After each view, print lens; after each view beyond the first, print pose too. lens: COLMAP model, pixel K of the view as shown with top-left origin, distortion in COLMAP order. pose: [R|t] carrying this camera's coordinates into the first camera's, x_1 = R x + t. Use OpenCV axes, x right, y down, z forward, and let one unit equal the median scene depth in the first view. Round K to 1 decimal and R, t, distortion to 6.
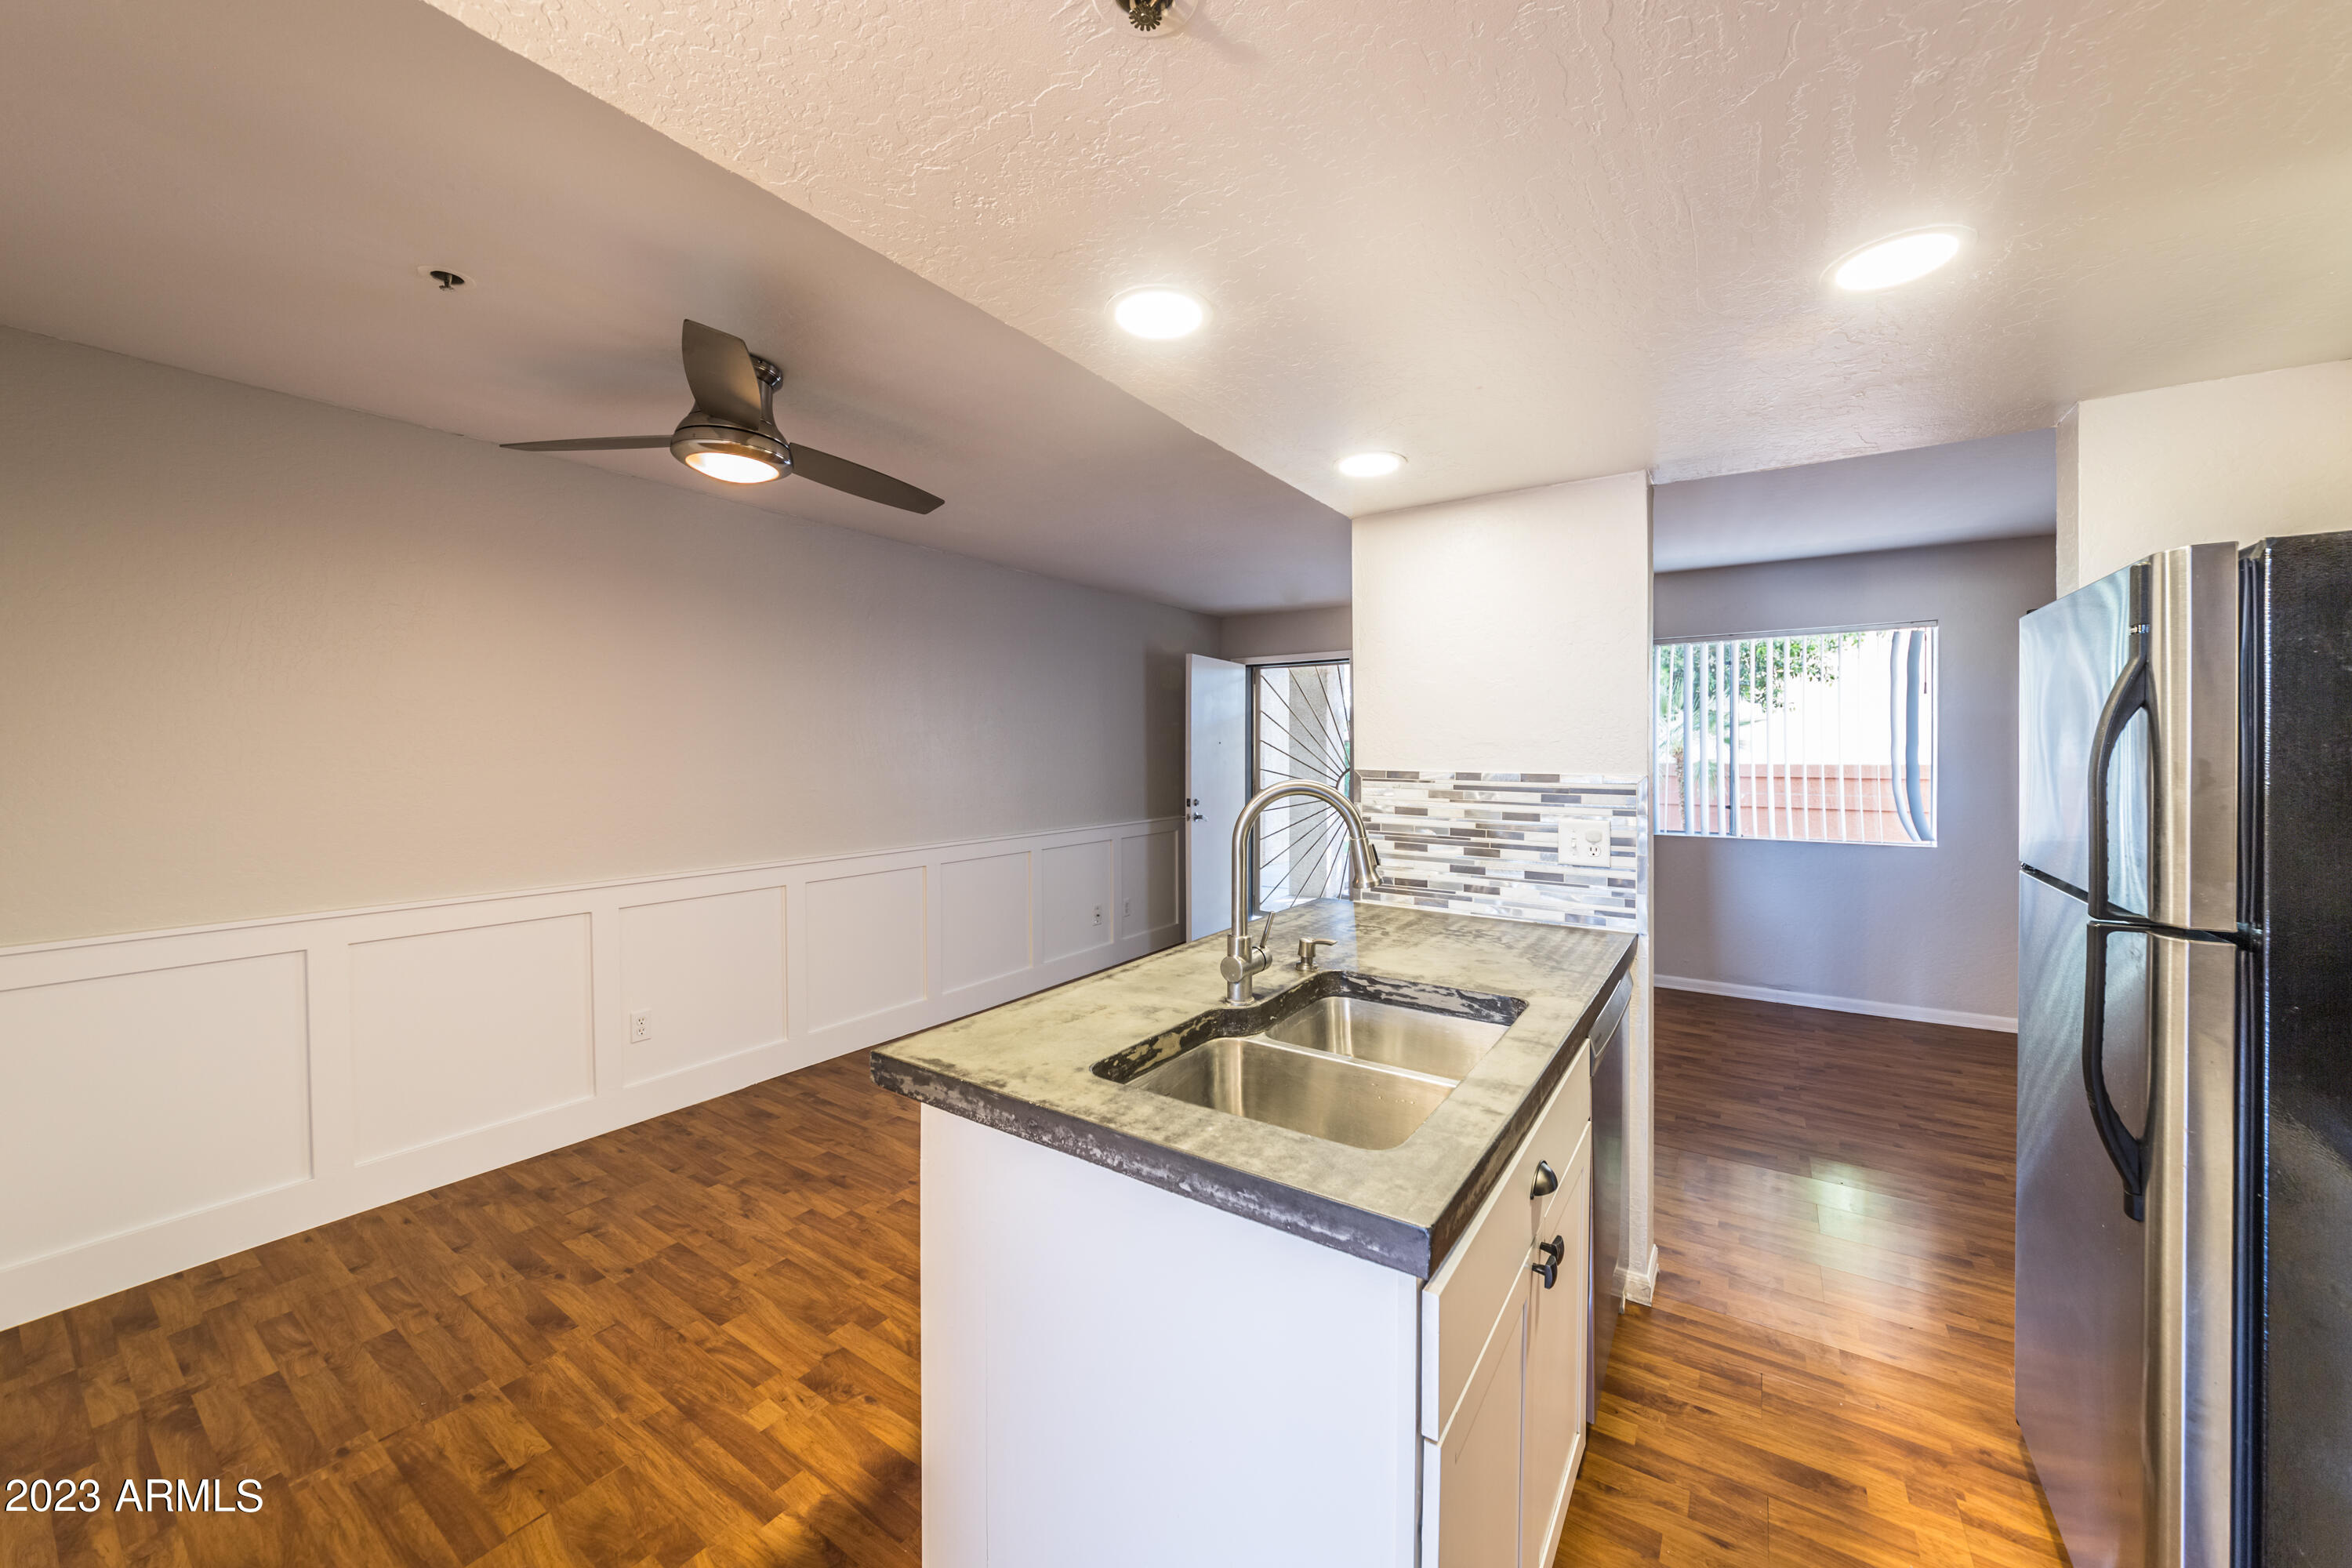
lens RADIAL K [[859.0, 0, 1155.8], [0, 859.0, 751.3], [0, 0, 1]] dist [-0.010481, -0.000261]
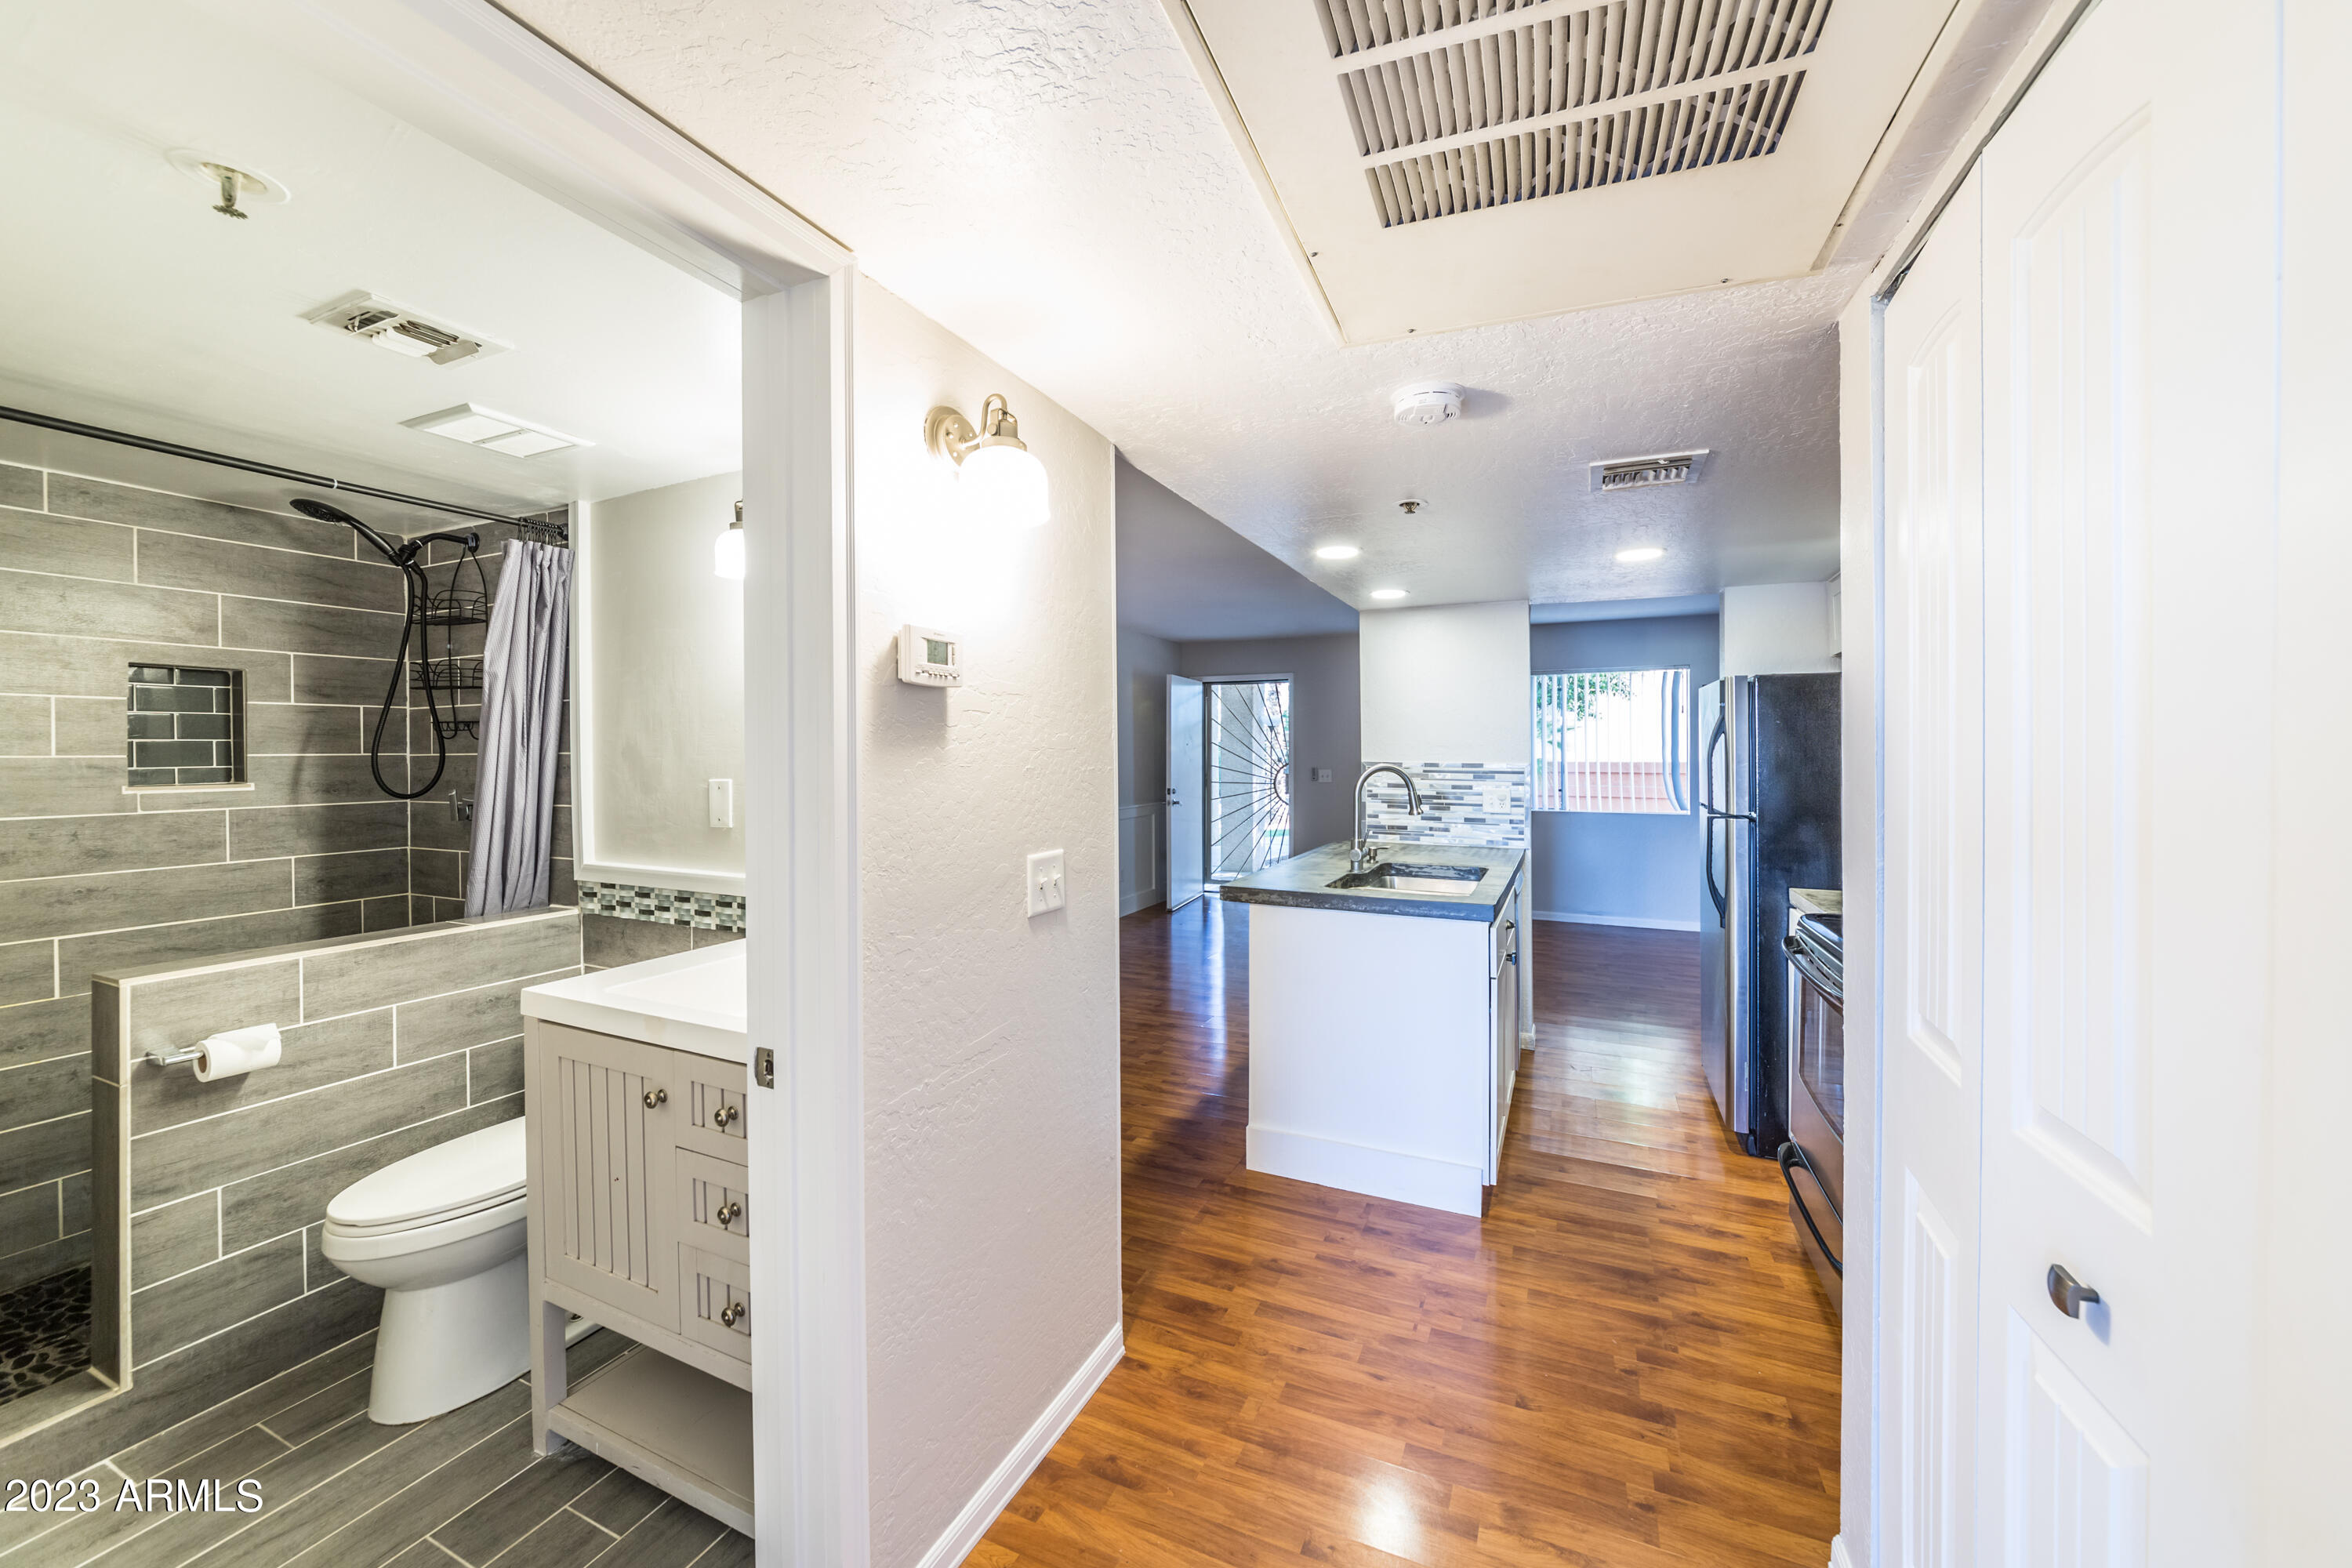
lens RADIAL K [[878.5, 0, 1113.7], [0, 878.5, 748.4], [0, 0, 1]] dist [-0.028331, 0.008771]
pose [[0.991437, 0.000094, 0.130585, -0.568197], [0.000431, 0.999992, -0.003990, 0.002840], [-0.130584, 0.004012, 0.991429, -0.759474]]
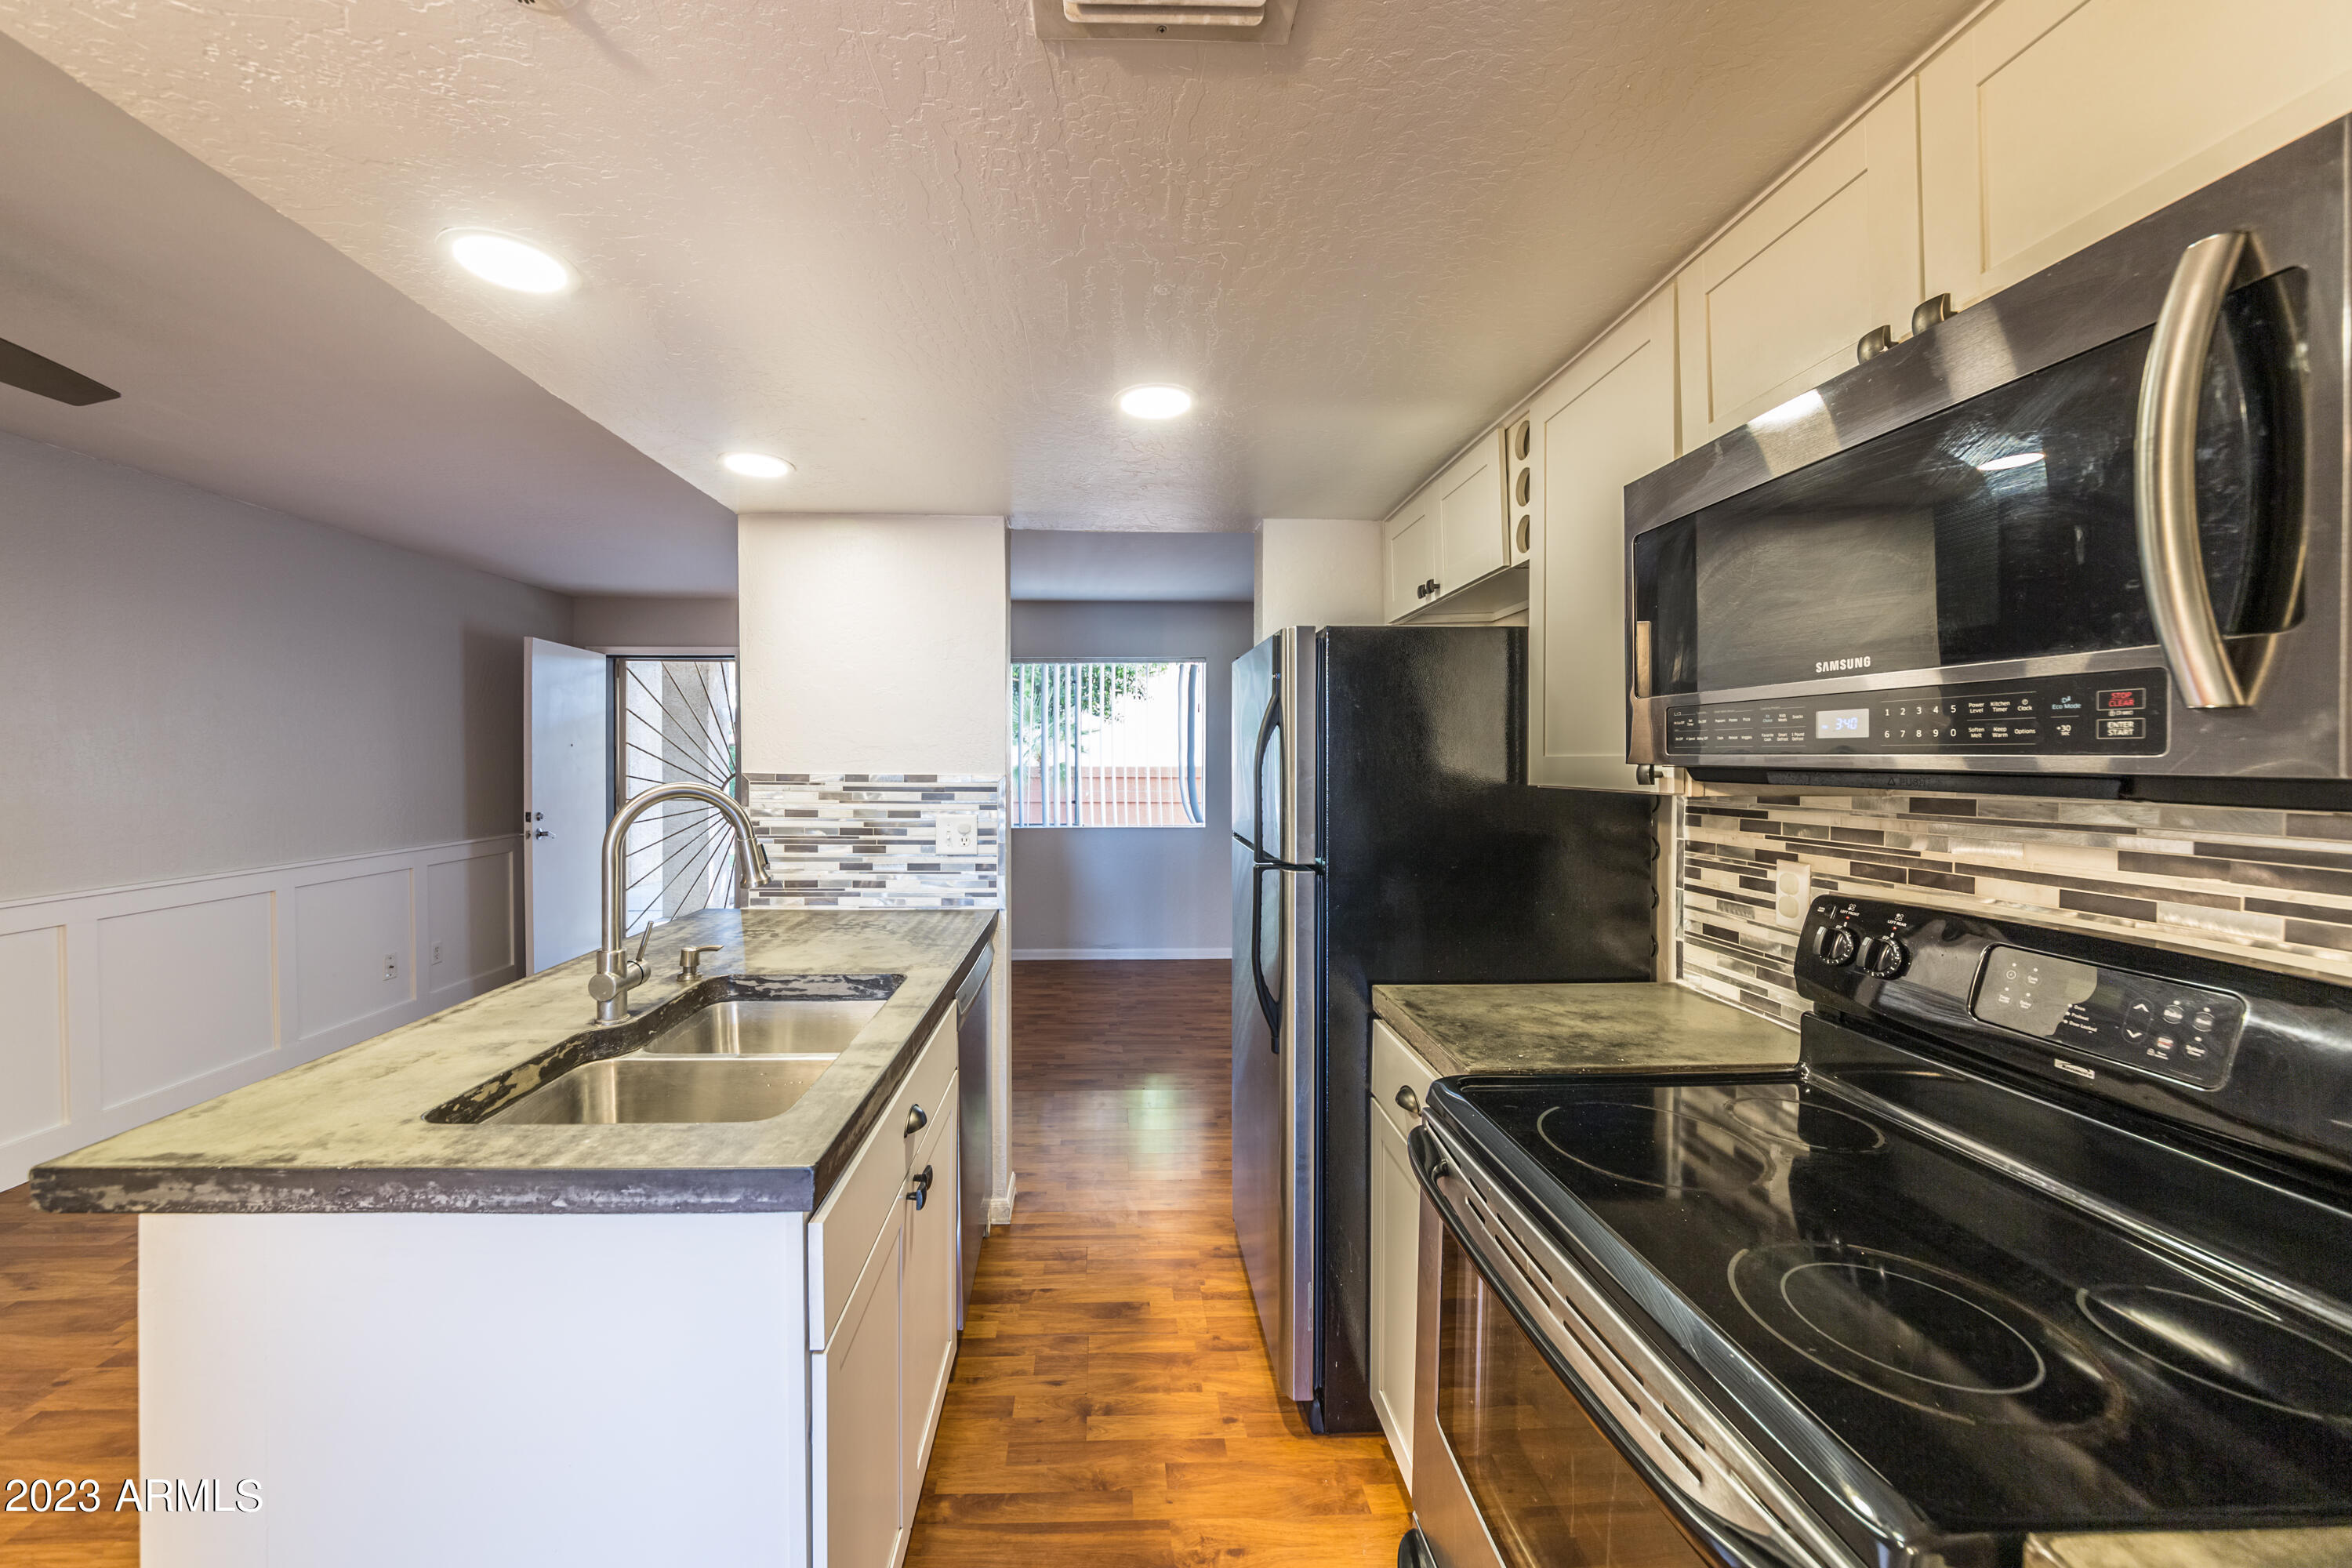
lens RADIAL K [[885.3, 0, 1125.8], [0, 885.3, 761.1], [0, 0, 1]] dist [-0.001512, -0.004985]
pose [[0.803048, -0.002256, 0.595910, -0.020510], [-0.000965, 0.999987, 0.005086, 0.002863], [-0.595913, -0.004659, 0.803035, -0.079758]]
